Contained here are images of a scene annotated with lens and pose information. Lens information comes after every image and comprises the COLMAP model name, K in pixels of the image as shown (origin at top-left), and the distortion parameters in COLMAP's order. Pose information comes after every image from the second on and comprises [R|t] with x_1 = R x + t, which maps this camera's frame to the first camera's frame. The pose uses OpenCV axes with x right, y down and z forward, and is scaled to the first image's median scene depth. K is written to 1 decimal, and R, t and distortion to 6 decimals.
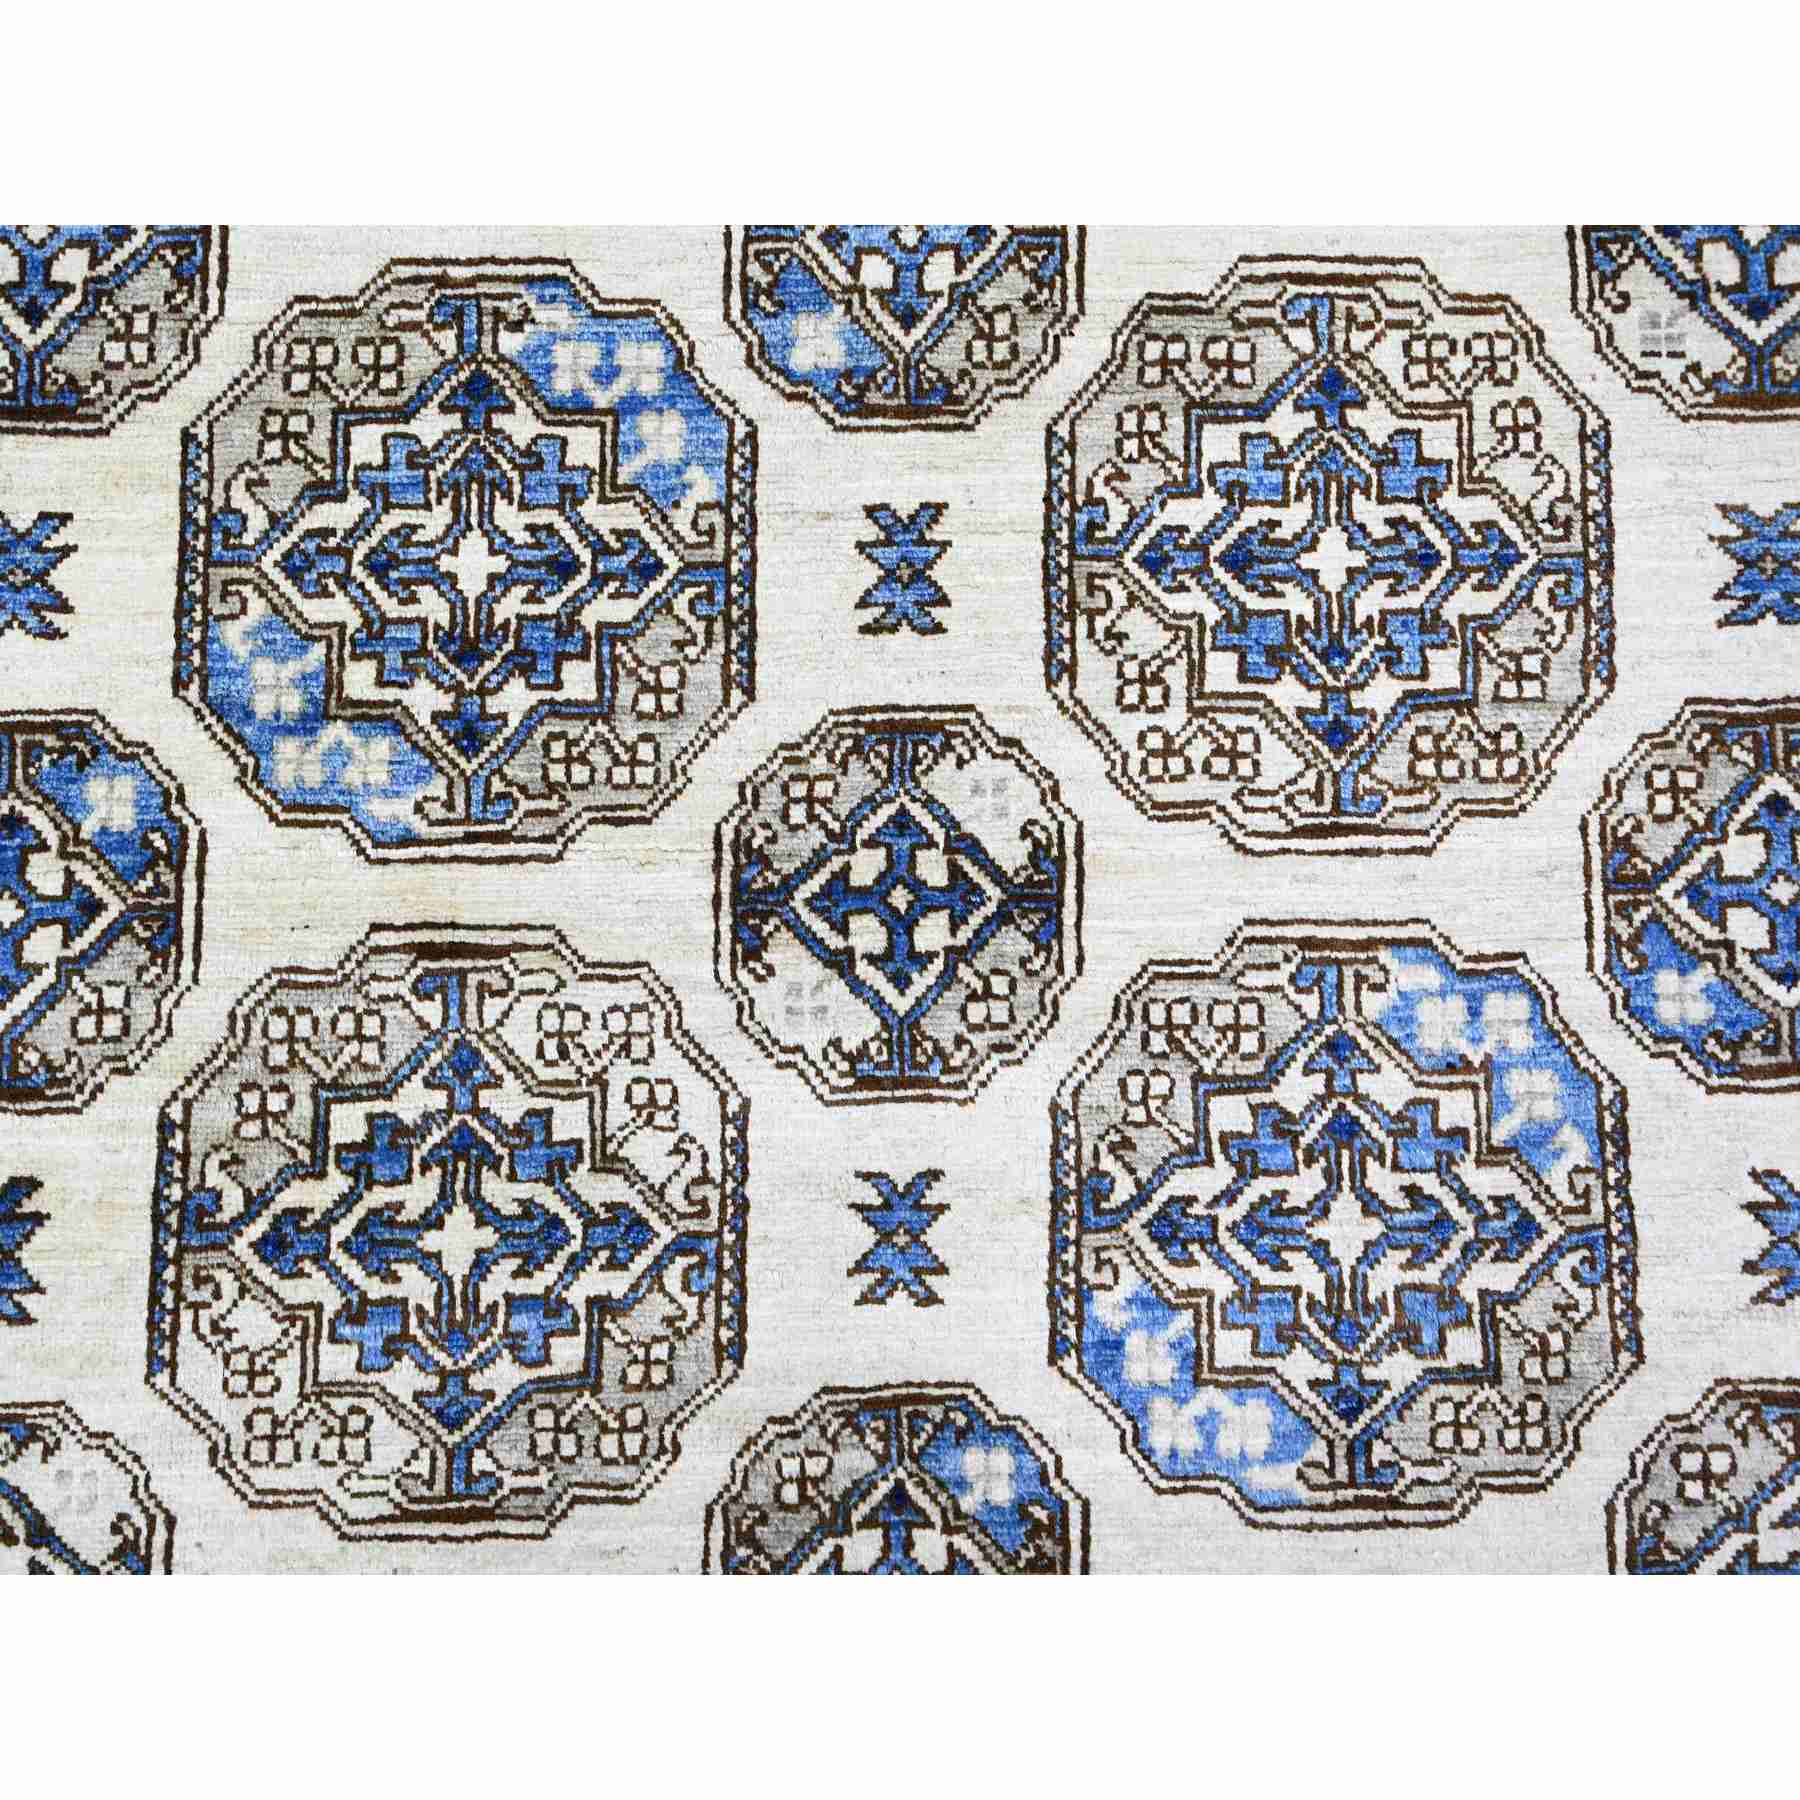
lens RADIAL K [[2562.1, 0, 888.1], [0, 2562.1, 900.3], [0, 0, 1]] dist [-0.005227, -0.012269]
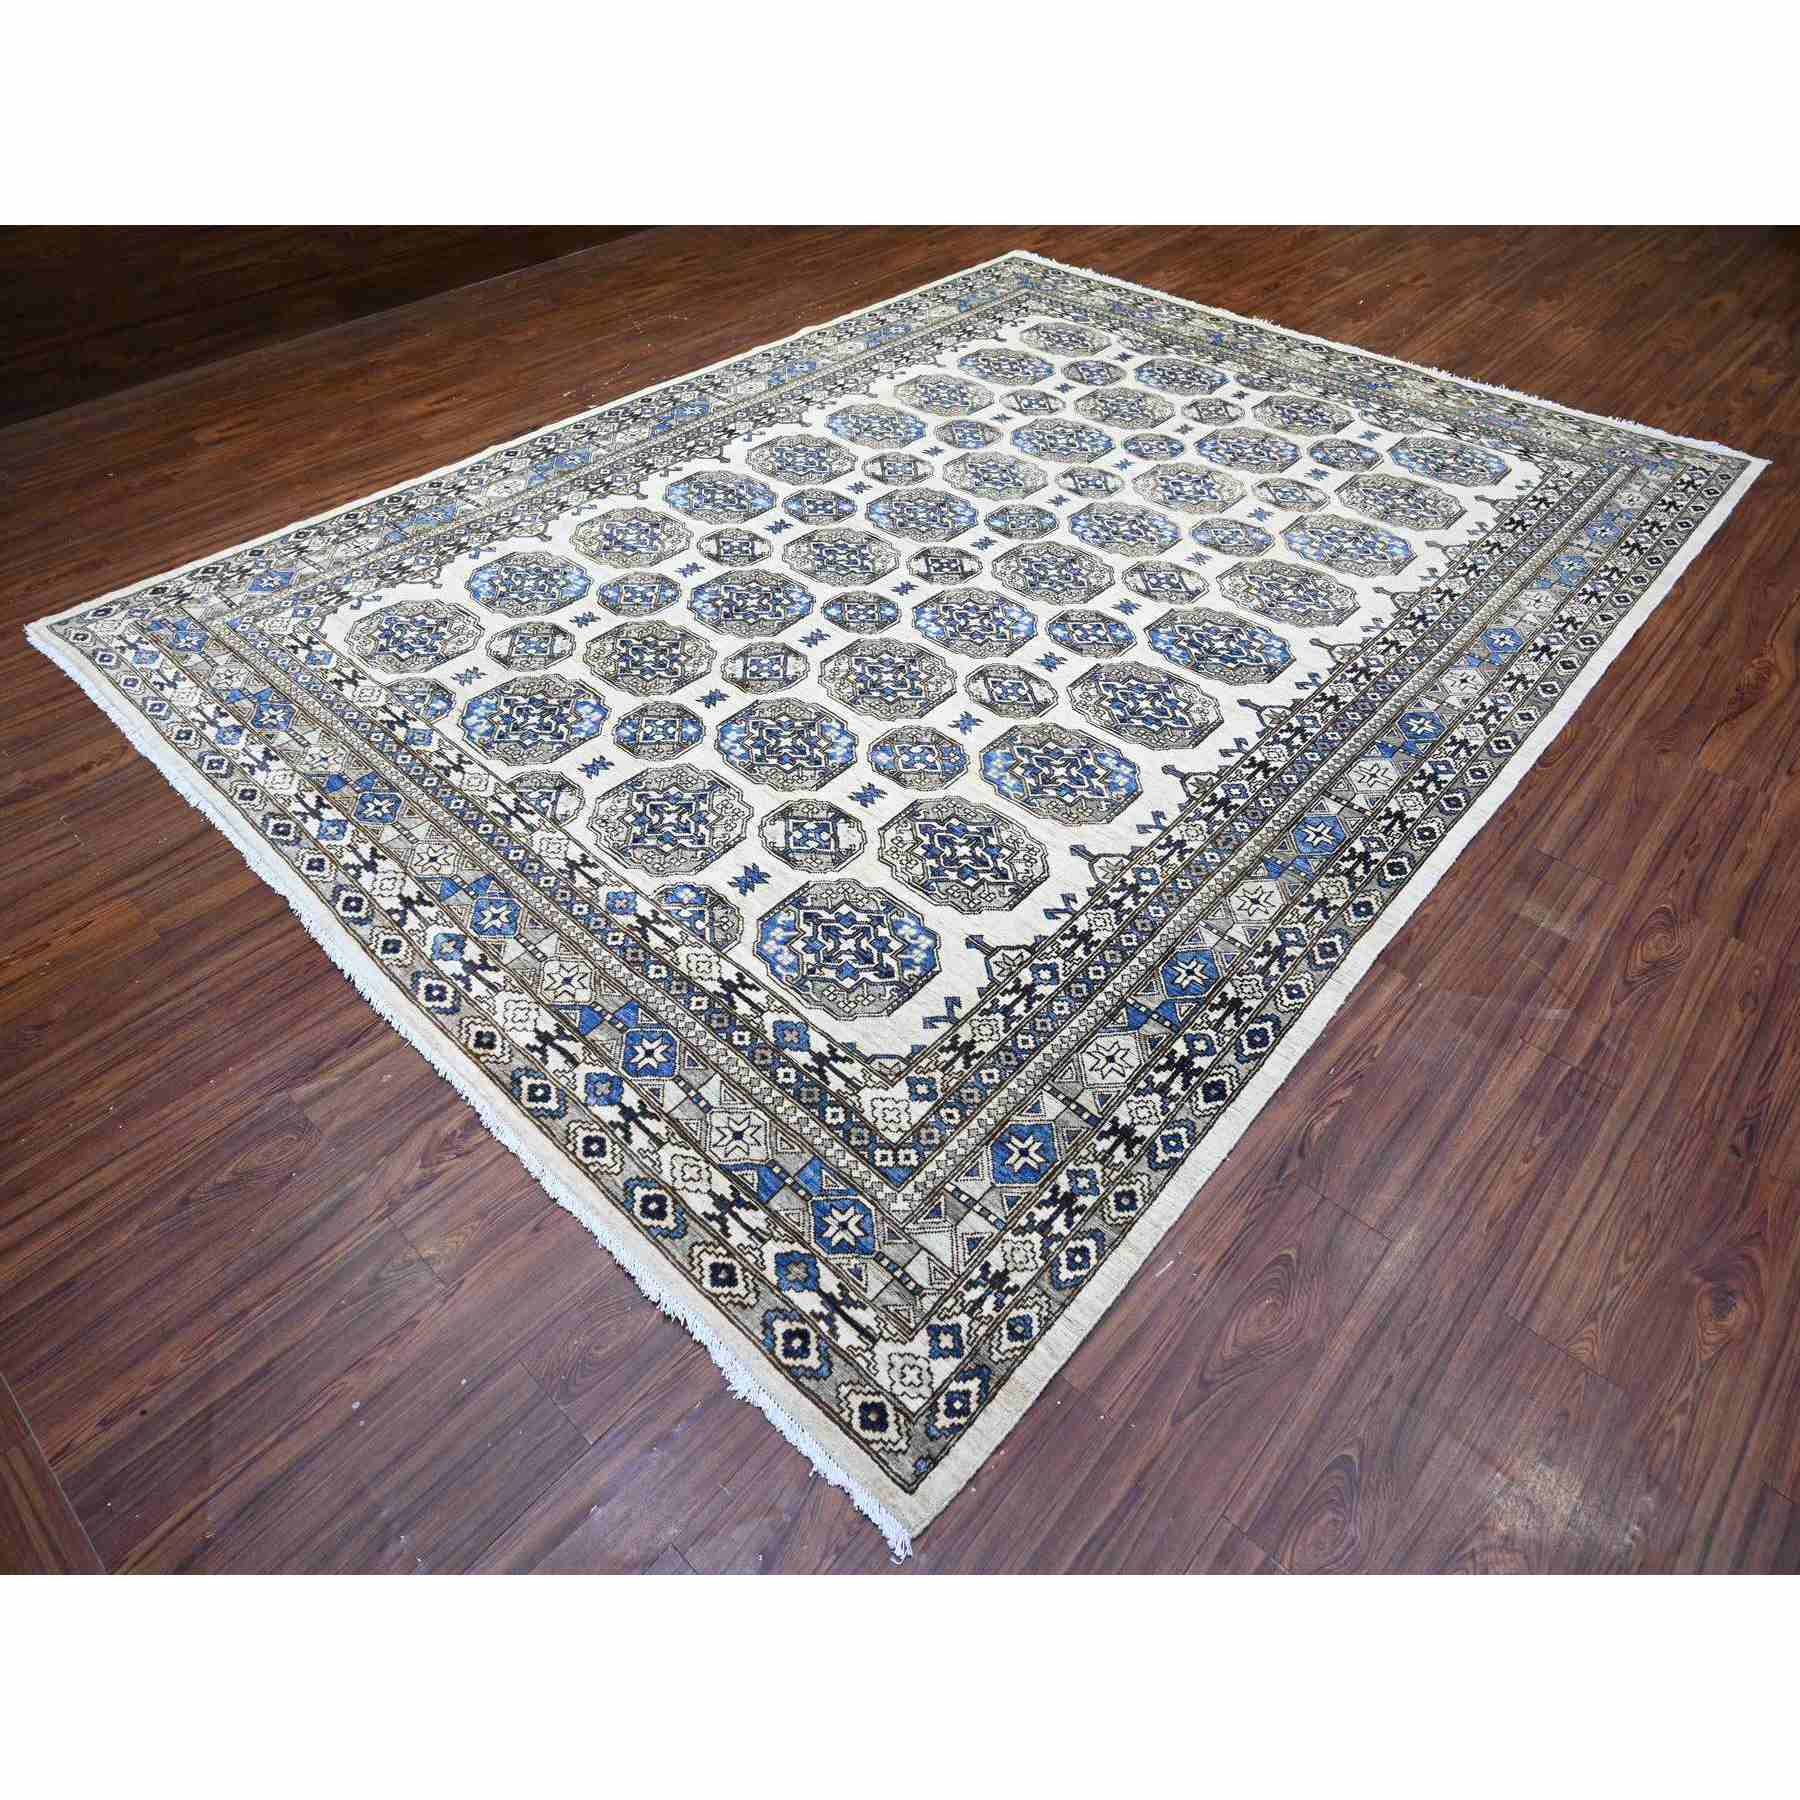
lens RADIAL K [[1071.9, 0, 900.0], [0, 1071.9, 900.0], [0, 0, 1]] dist [-0.007807, 0.000894]
pose [[0.732035, 0.490827, -0.472455, 1.267095], [-0.675975, 0.609579, -0.414091, 1.342643], [0.084752, 0.622497, 0.778020, -0.246175]]
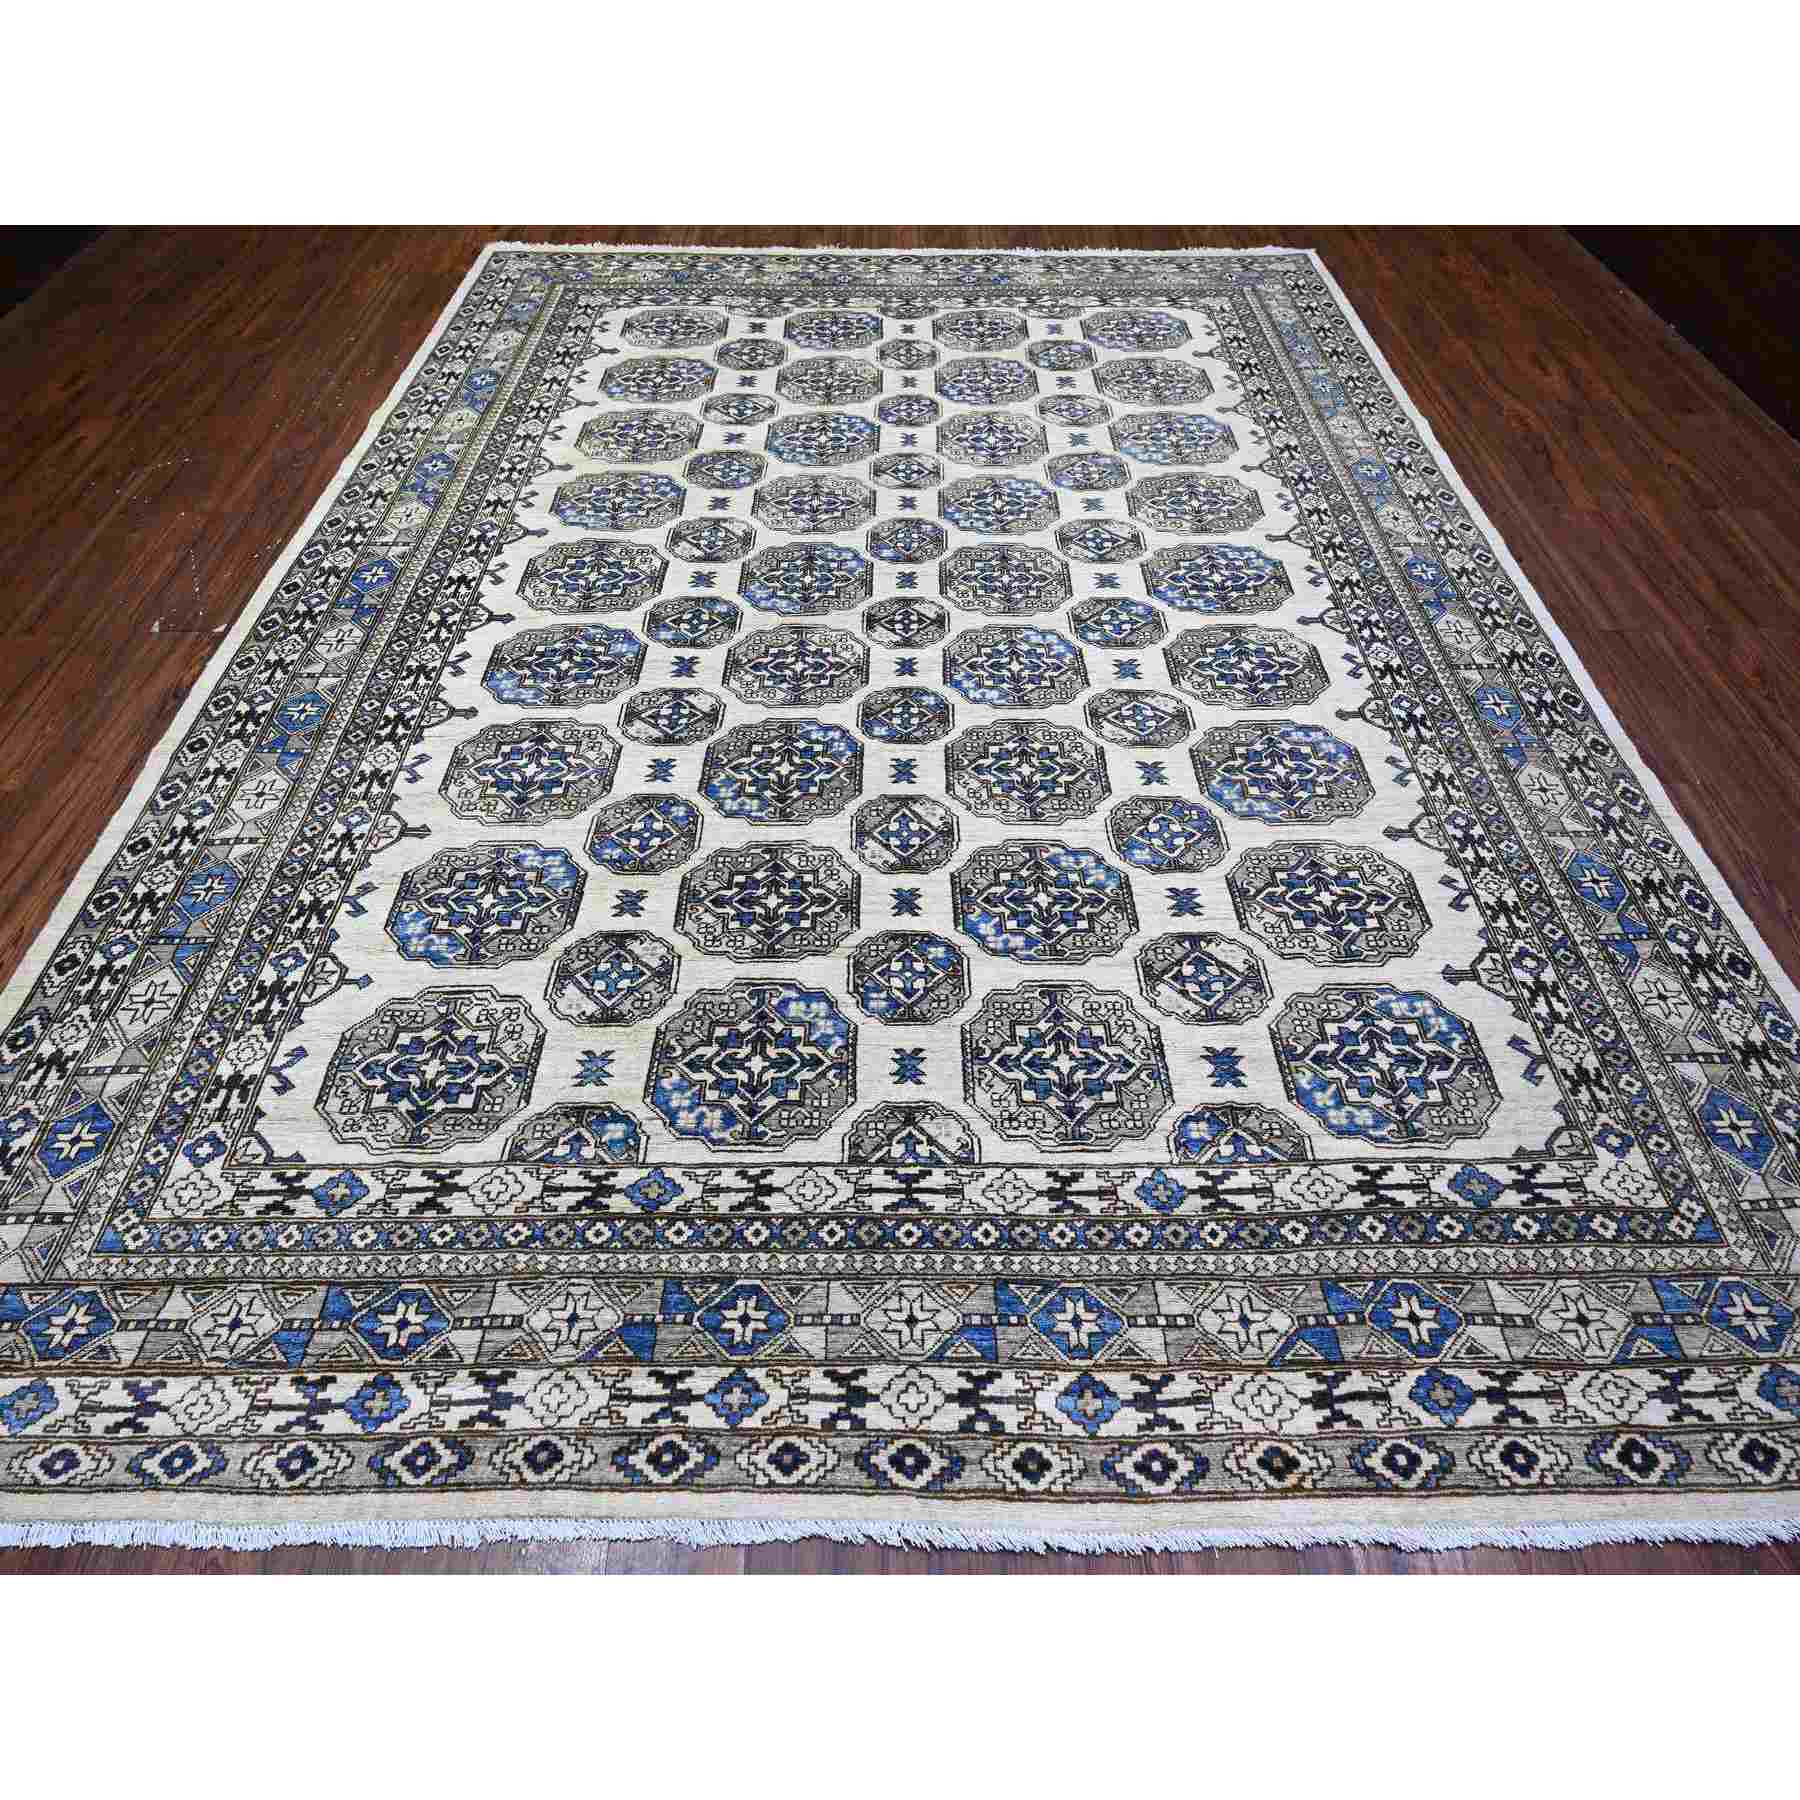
lens RADIAL K [[1071.9, 0, 900.0], [0, 1071.9, 900.0], [0, 0, 1]] dist [-0.007807, 0.000894]
pose [[0.999981, -0.004027, -0.004600, 0.000634], [0.000850, 0.836662, -0.547718, 1.348618], [0.006054, 0.547704, 0.836650, -0.225714]]
